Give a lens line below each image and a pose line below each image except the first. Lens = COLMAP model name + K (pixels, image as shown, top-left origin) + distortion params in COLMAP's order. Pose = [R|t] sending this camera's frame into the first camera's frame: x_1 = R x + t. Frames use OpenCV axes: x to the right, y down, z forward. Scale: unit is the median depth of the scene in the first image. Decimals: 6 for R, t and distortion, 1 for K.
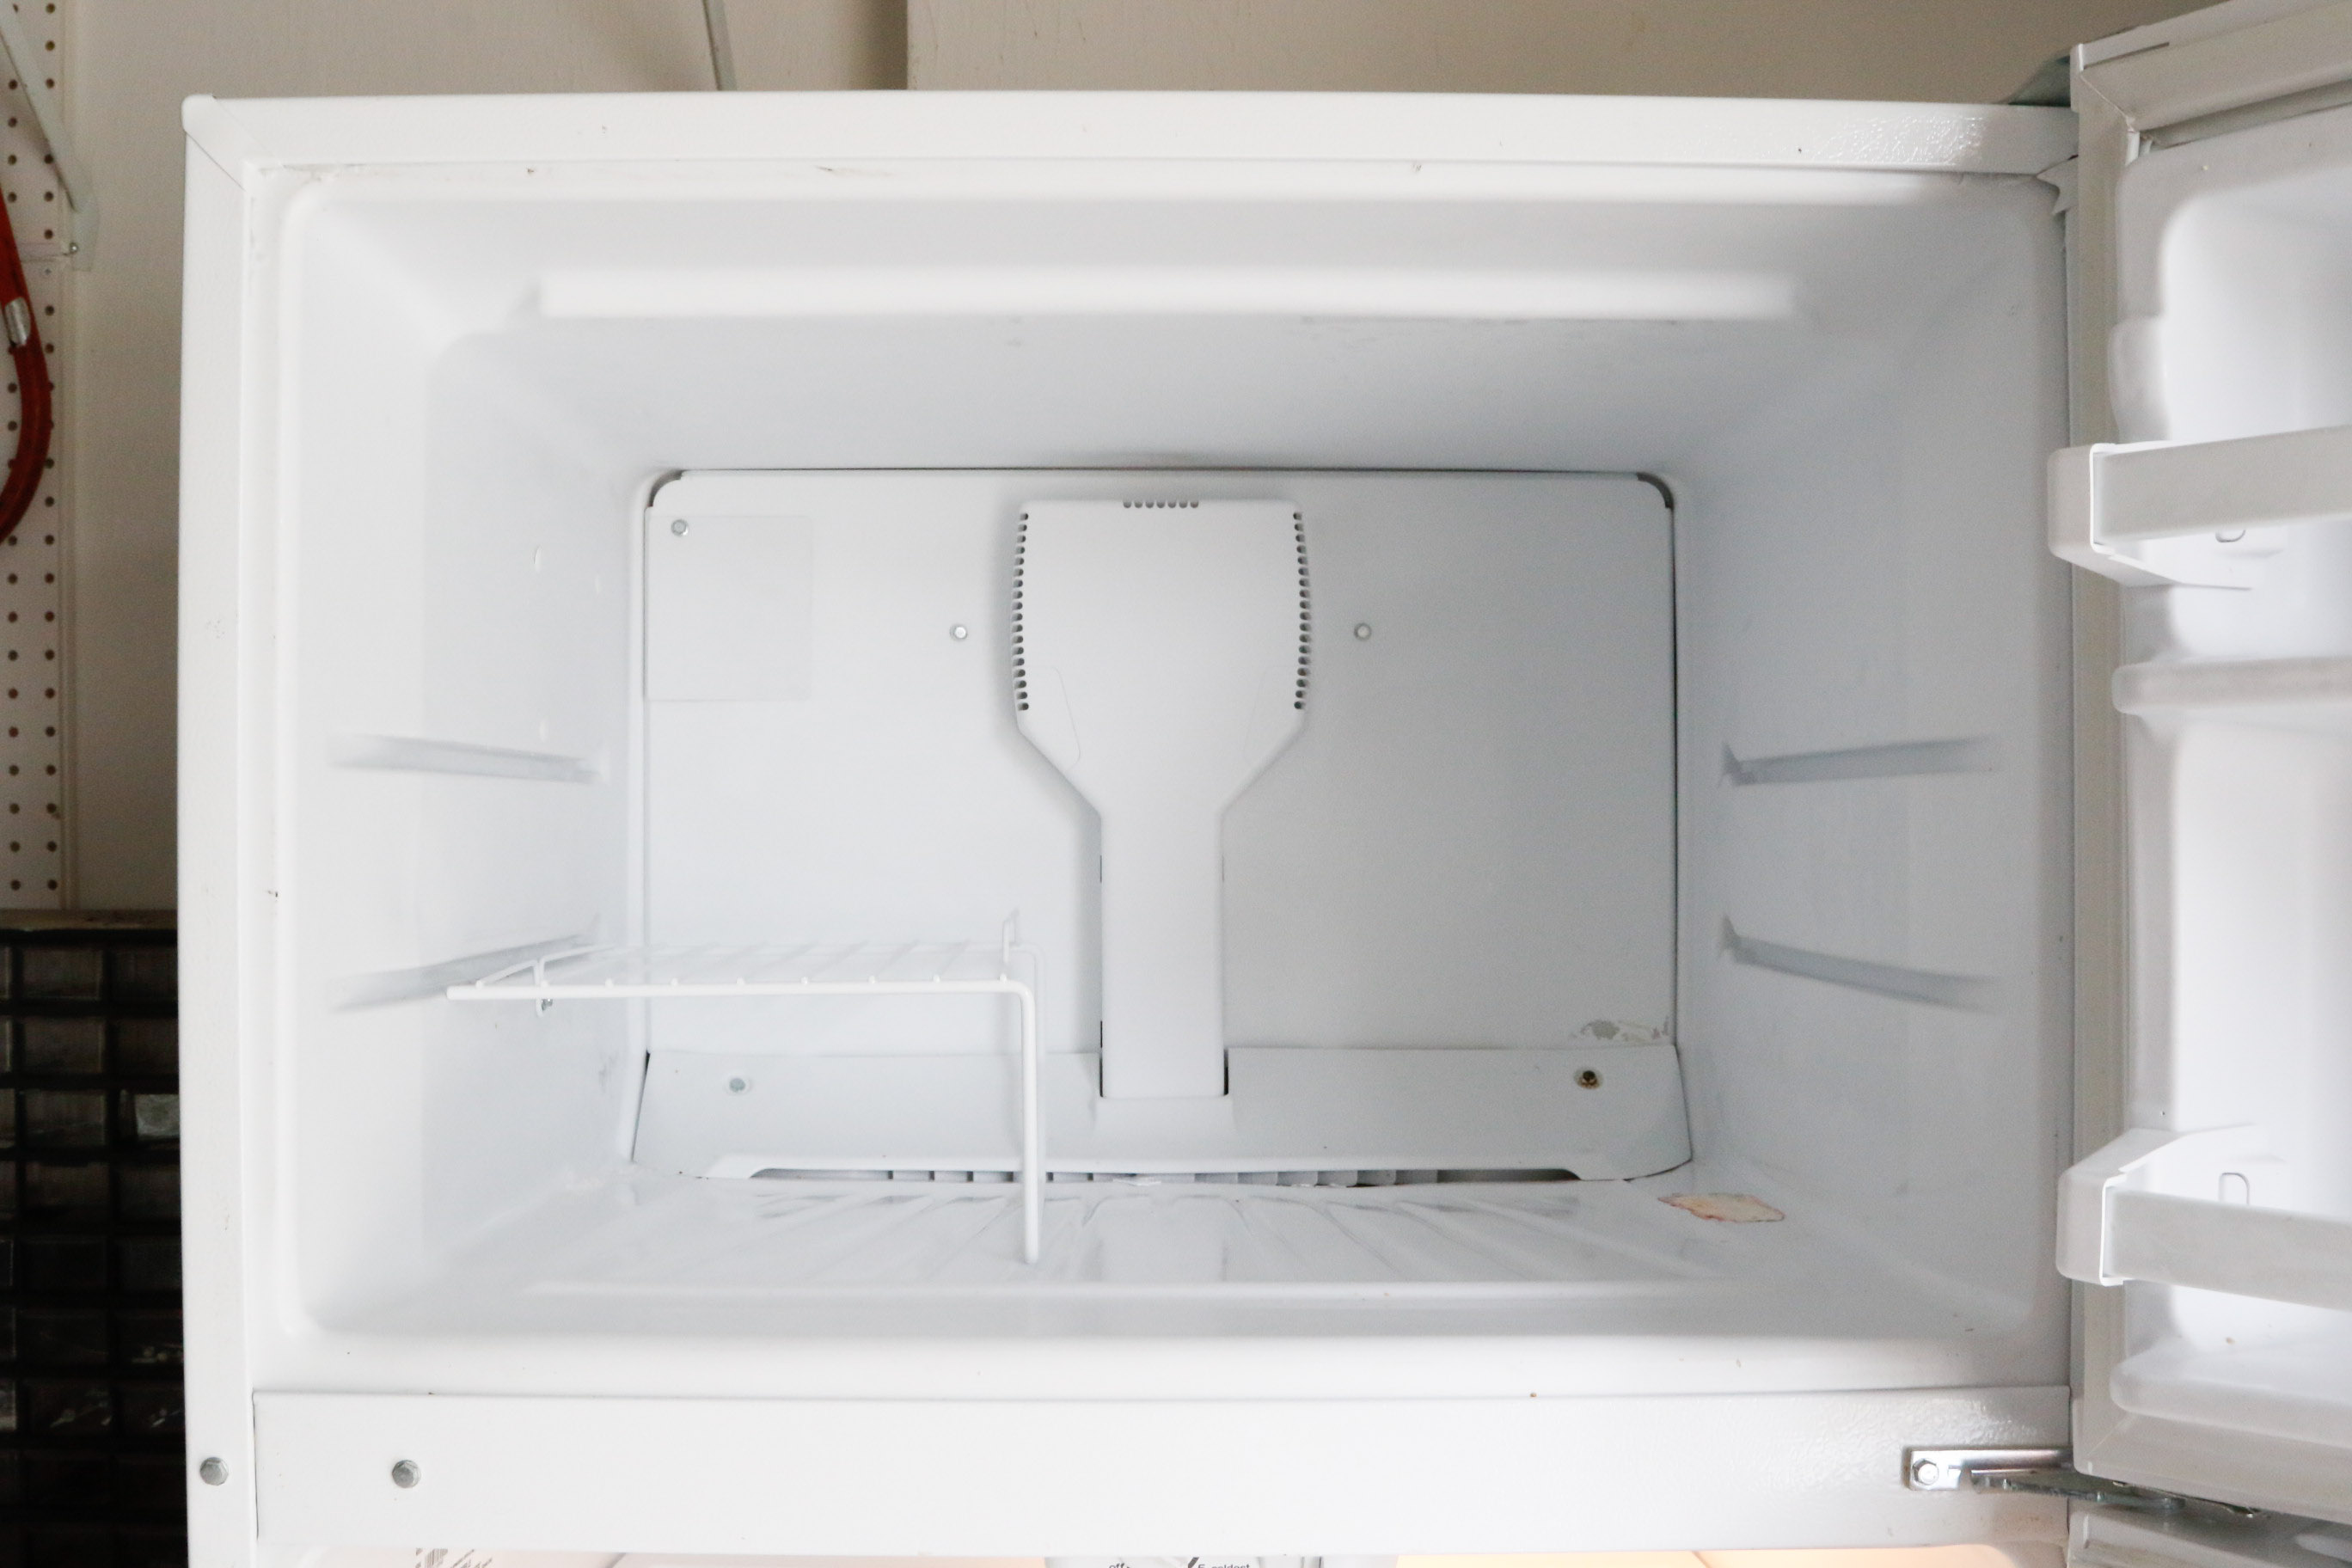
lens RADIAL K [[2547.6, 0, 1186.1], [0, 2547.6, 839.3], [0, 0, 1]] dist [-0.084243, -0.032409]
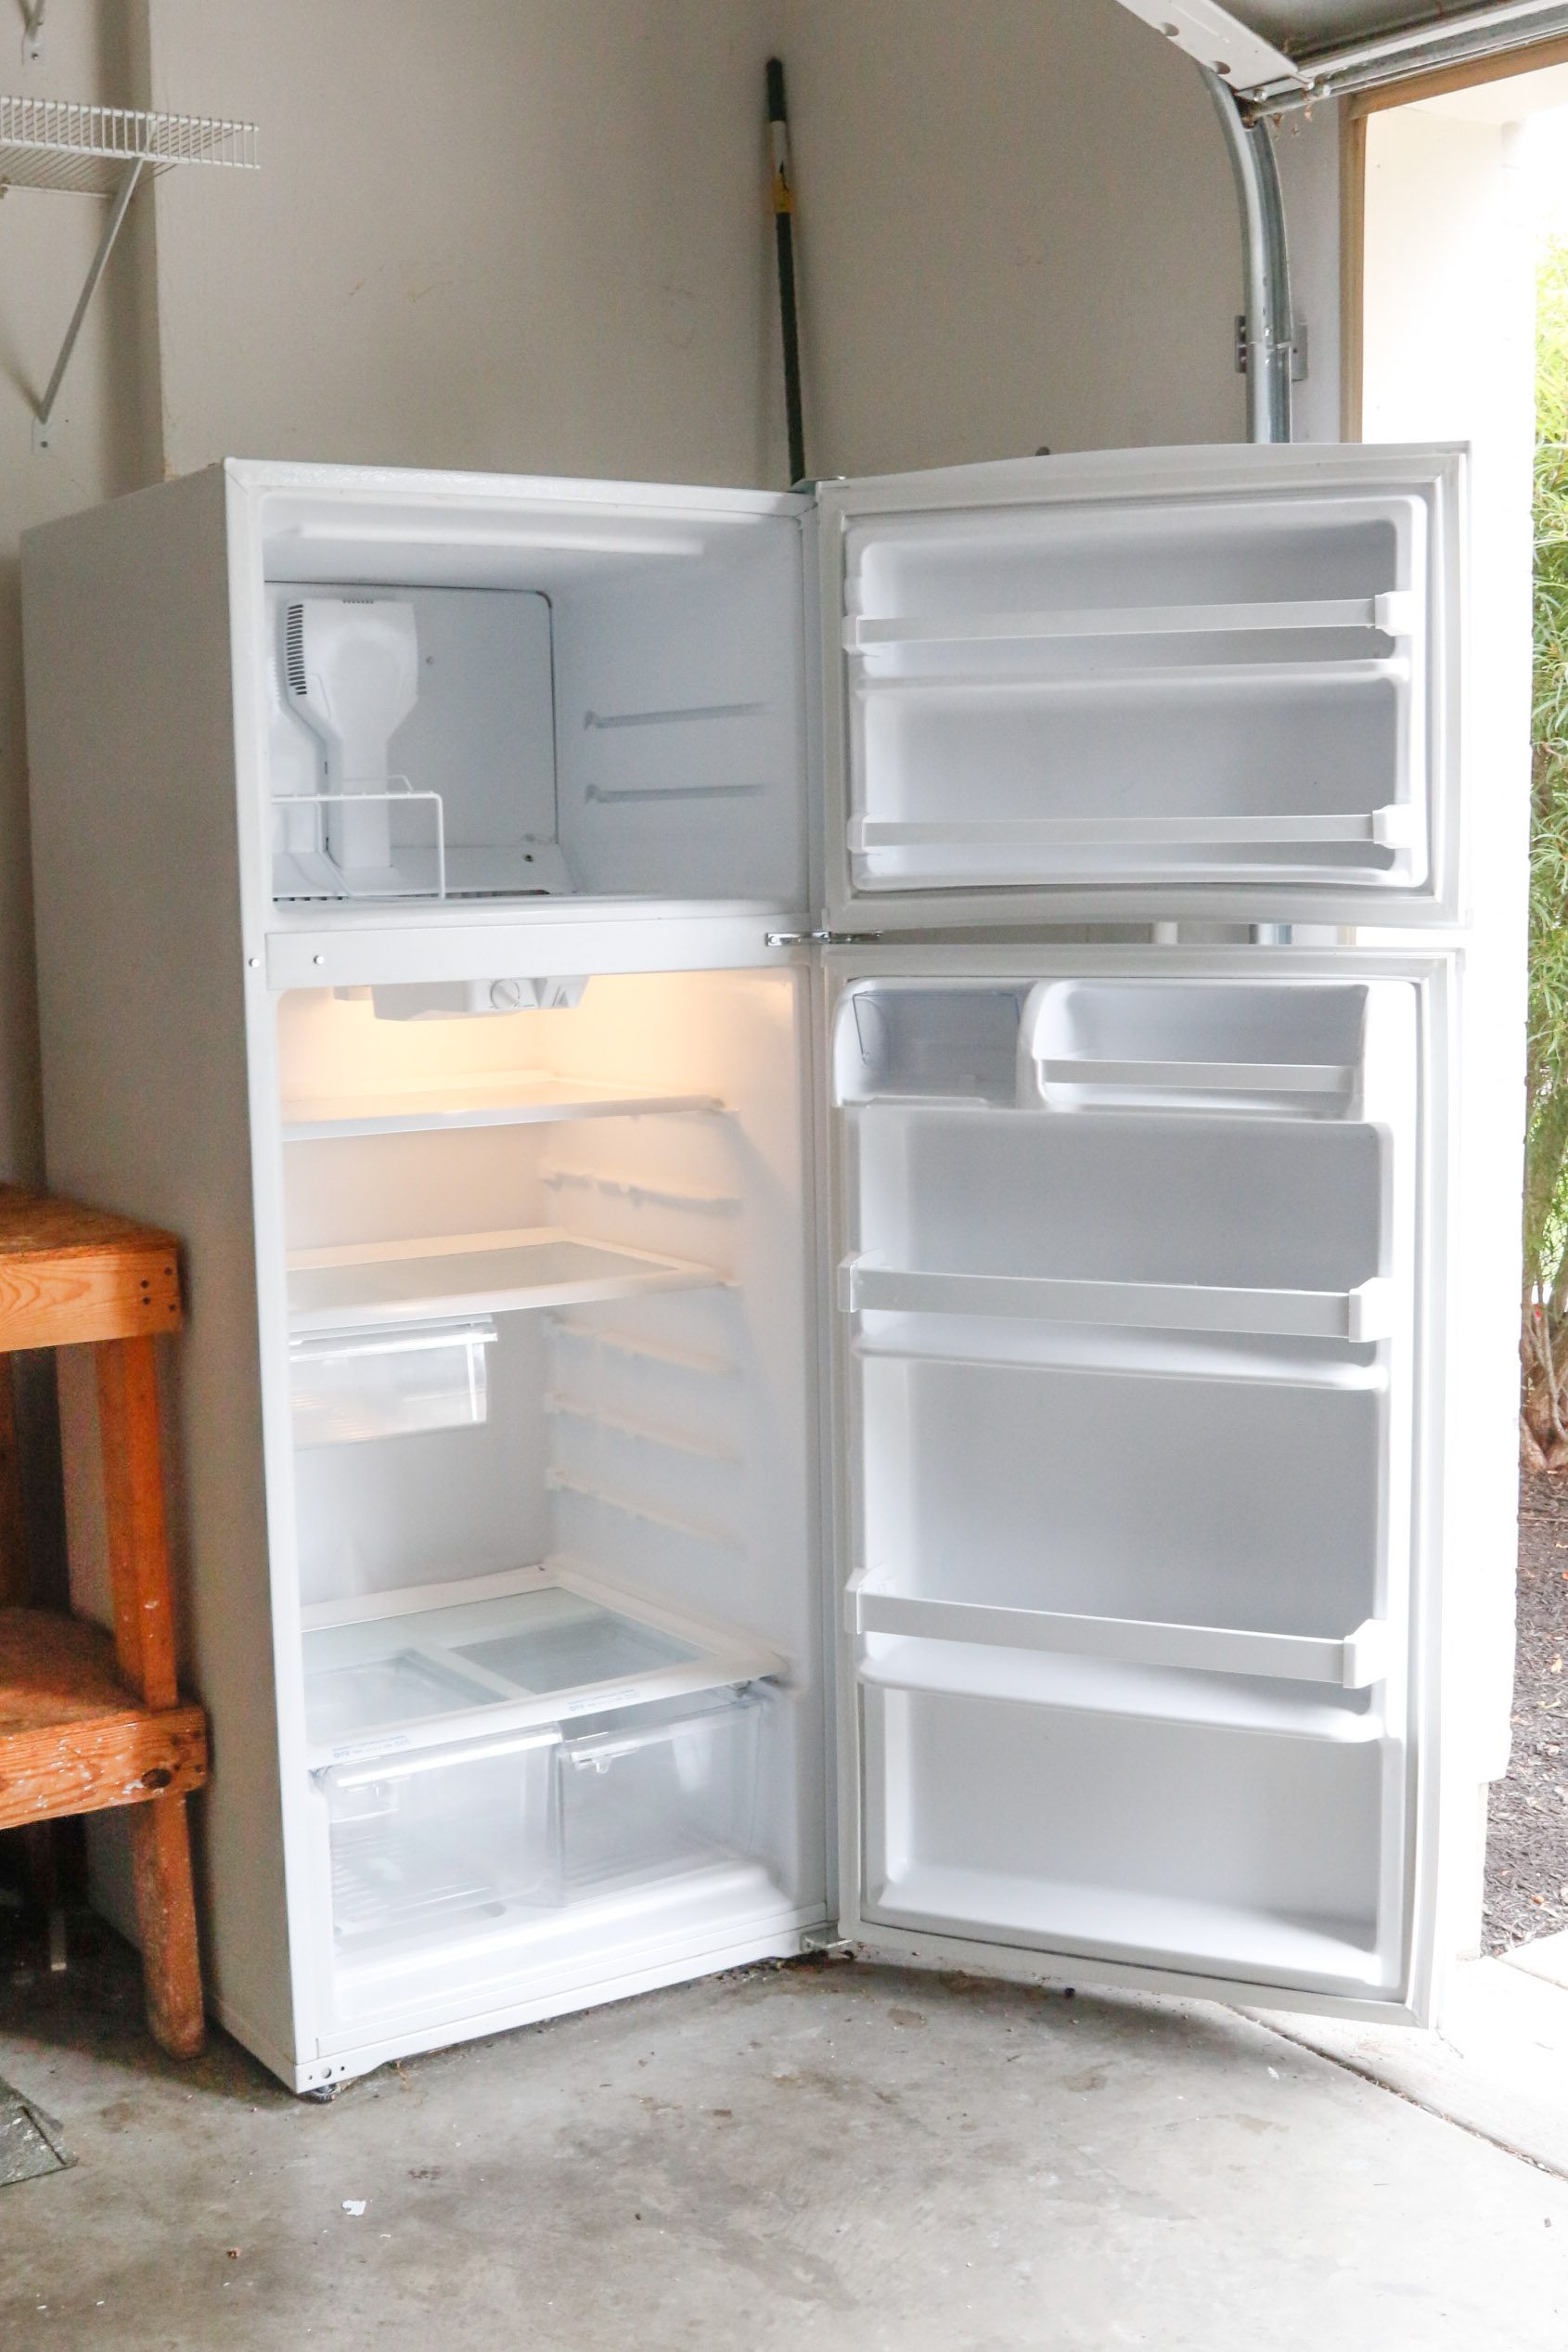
lens RADIAL K [[2805.0, 0, 784.0], [0, 2805.0, 1239.6], [0, 0, 1]] dist [-0.113660, 0.016832]
pose [[0.831094, -0.094295, 0.548080, -1.564879], [0.023288, 0.990557, 0.135109, 0.145732], [-0.555645, -0.099525, 0.825441, -1.829232]]
